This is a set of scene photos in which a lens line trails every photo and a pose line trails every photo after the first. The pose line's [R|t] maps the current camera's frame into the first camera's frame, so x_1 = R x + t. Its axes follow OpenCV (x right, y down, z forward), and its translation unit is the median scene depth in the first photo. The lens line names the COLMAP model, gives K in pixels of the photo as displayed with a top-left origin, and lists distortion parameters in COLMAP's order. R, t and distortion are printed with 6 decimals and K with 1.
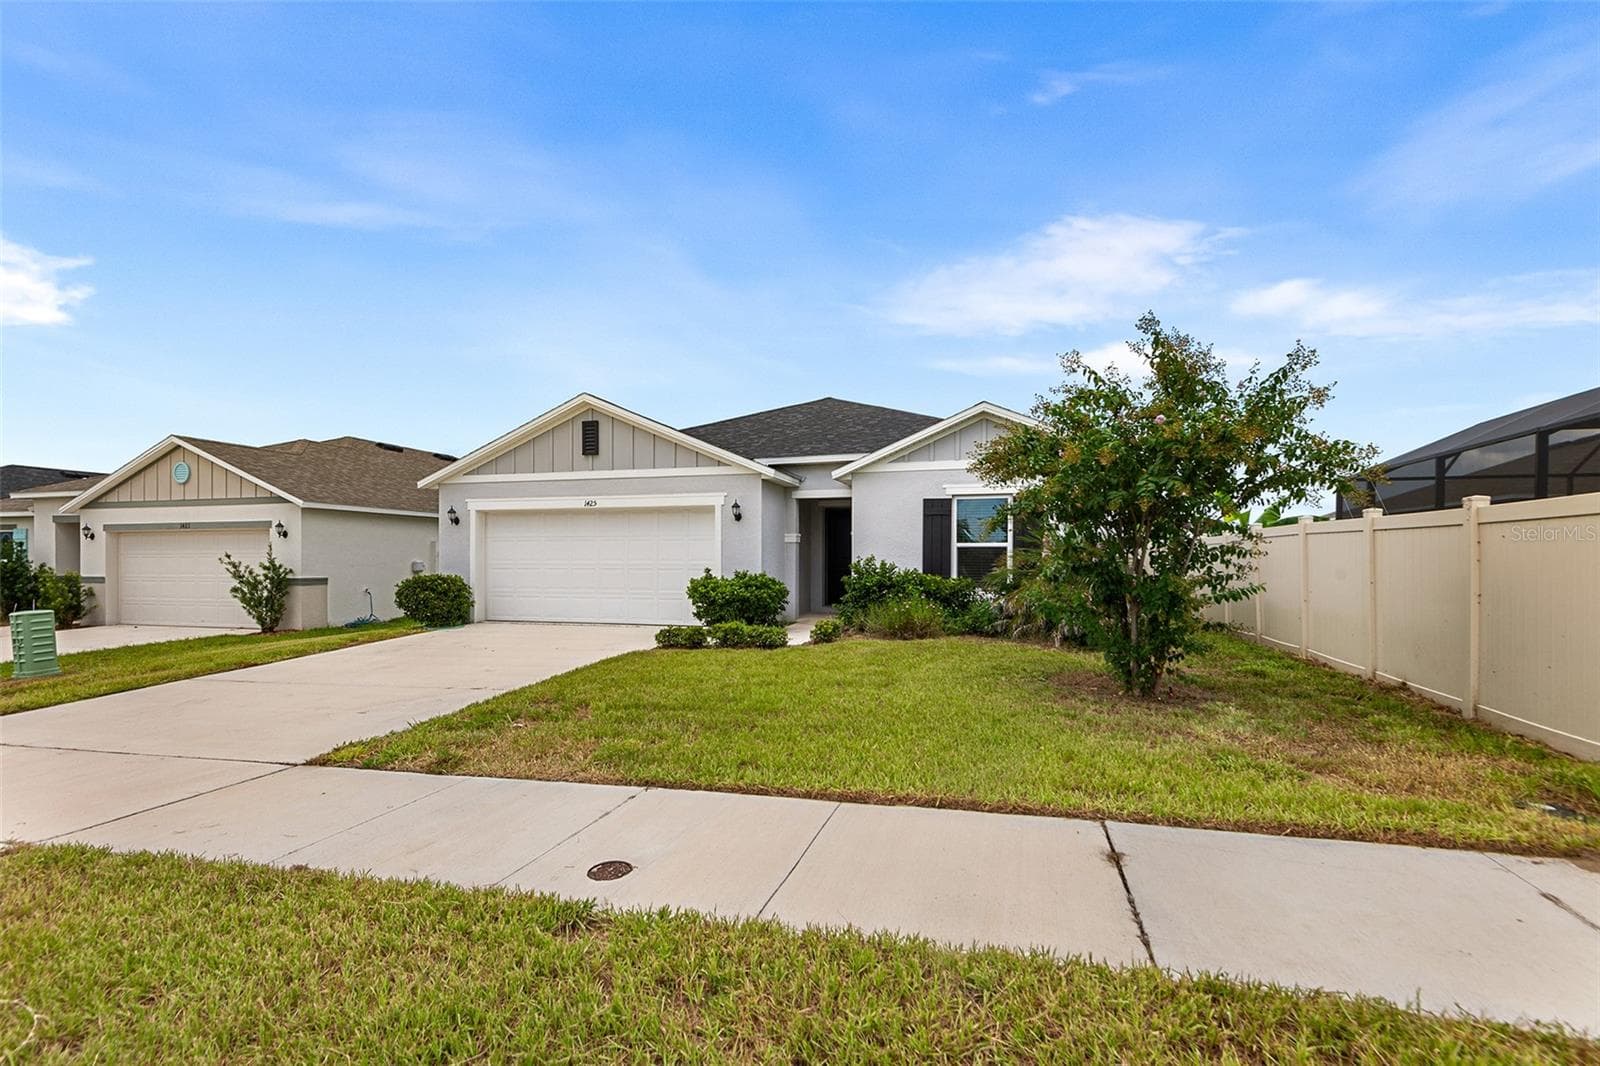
lens RADIAL K [[734.7, 0, 796.0], [0, 734.7, 556.7], [0, 0, 1]] dist [0.057455, -0.044458]
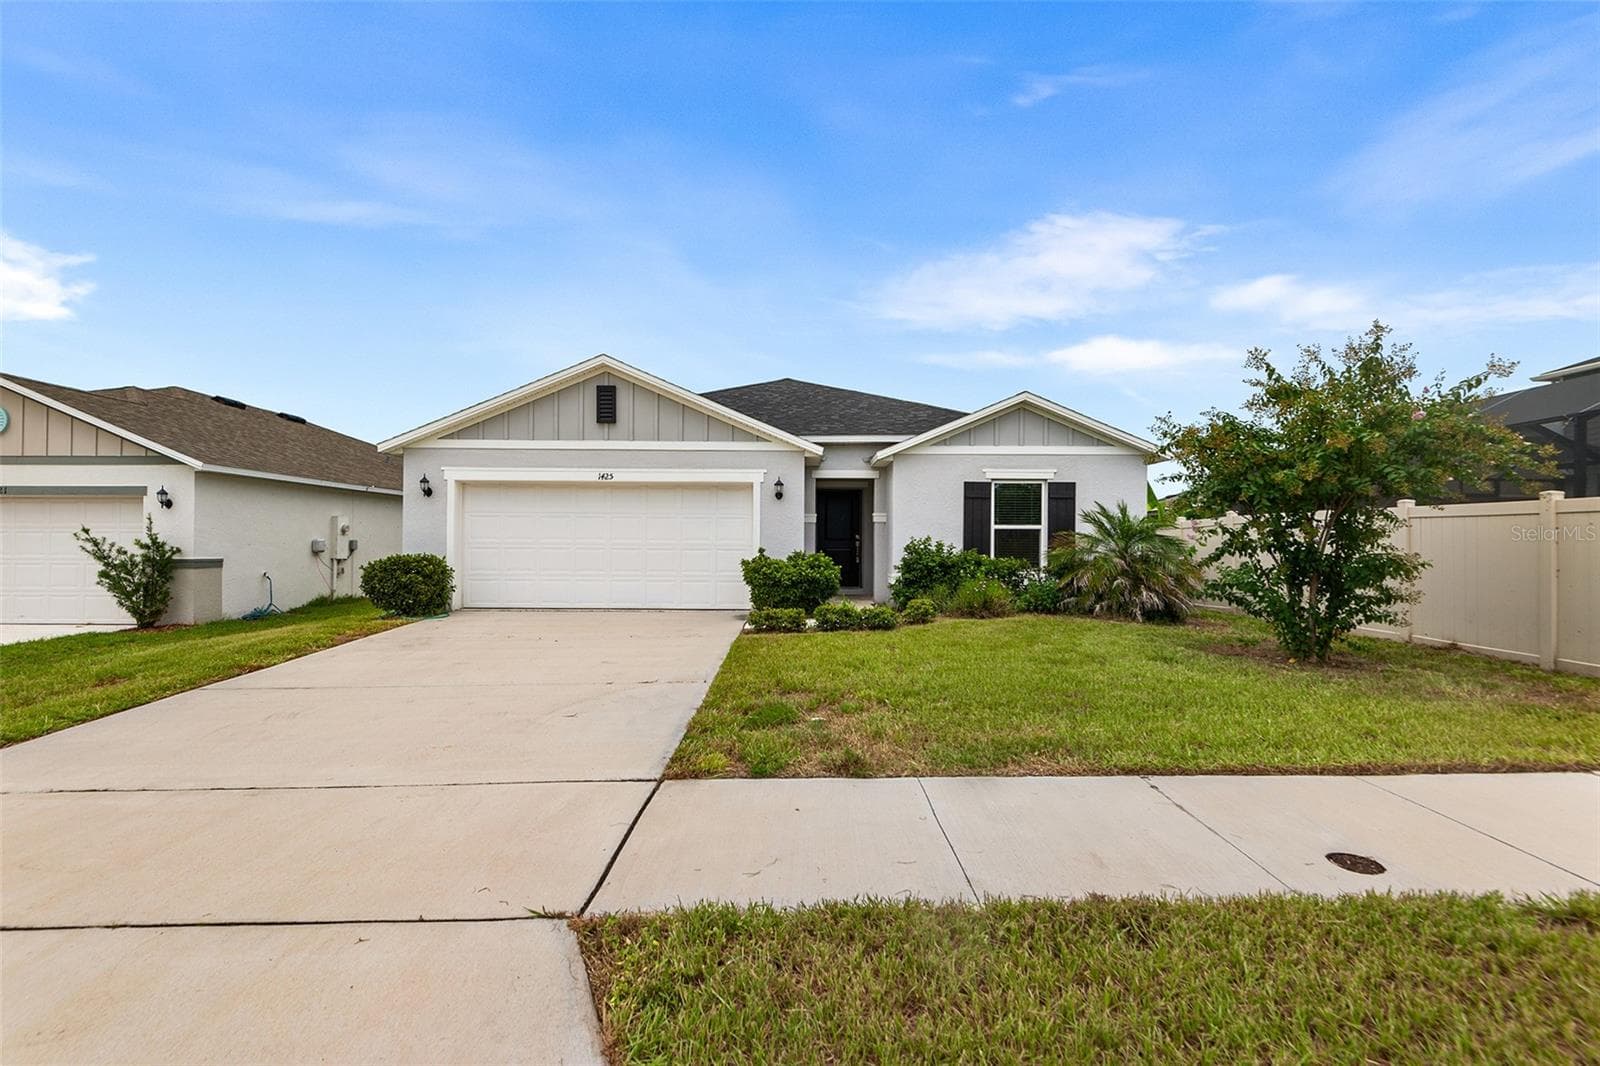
lens RADIAL K [[727.9, 0, 794.7], [0, 727.9, 535.9], [0, 0, 1]] dist [0.038541, -0.020572]
pose [[0.961925, 0.009348, 0.273152, -0.316209], [-0.007363, 0.999939, -0.008293, 0.006827], [-0.273213, 0.005966, 0.961935, 0.079602]]
